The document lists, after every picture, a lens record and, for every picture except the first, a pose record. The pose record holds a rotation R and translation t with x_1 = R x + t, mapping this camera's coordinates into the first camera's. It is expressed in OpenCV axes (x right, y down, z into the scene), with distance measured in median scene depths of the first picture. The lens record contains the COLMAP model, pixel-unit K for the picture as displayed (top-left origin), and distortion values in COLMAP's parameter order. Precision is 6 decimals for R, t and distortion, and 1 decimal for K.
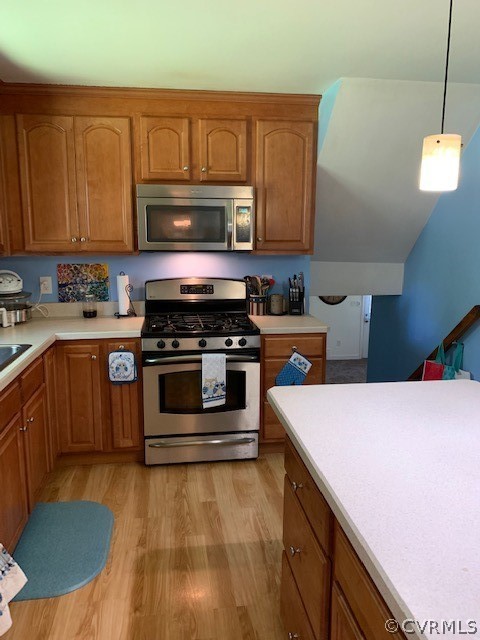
lens RADIAL K [[495.6, 0, 239.7], [0, 495.6, 319.7], [0, 0, 1]] dist [0.022811, -0.025247]
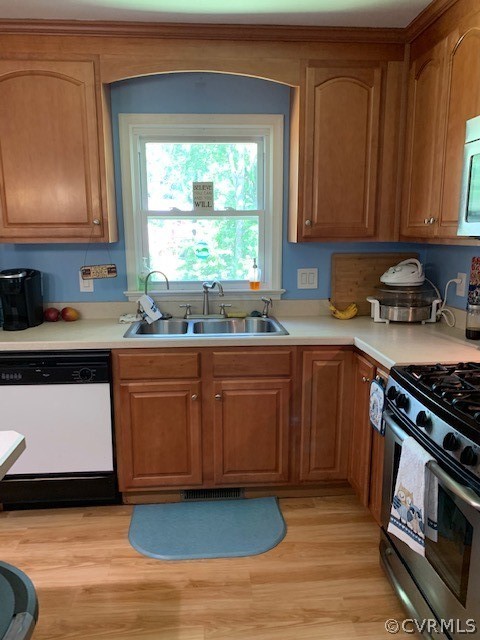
lens RADIAL K [[495.6, 0, 238.4], [0, 495.6, 320.3], [0, 0, 1]] dist [0.022811, -0.025247]
pose [[-0.075381, 0.180663, -0.980652, 0.498008], [-0.165695, 0.967508, 0.190978, -0.139100], [0.983292, 0.176885, -0.042997, 0.952212]]
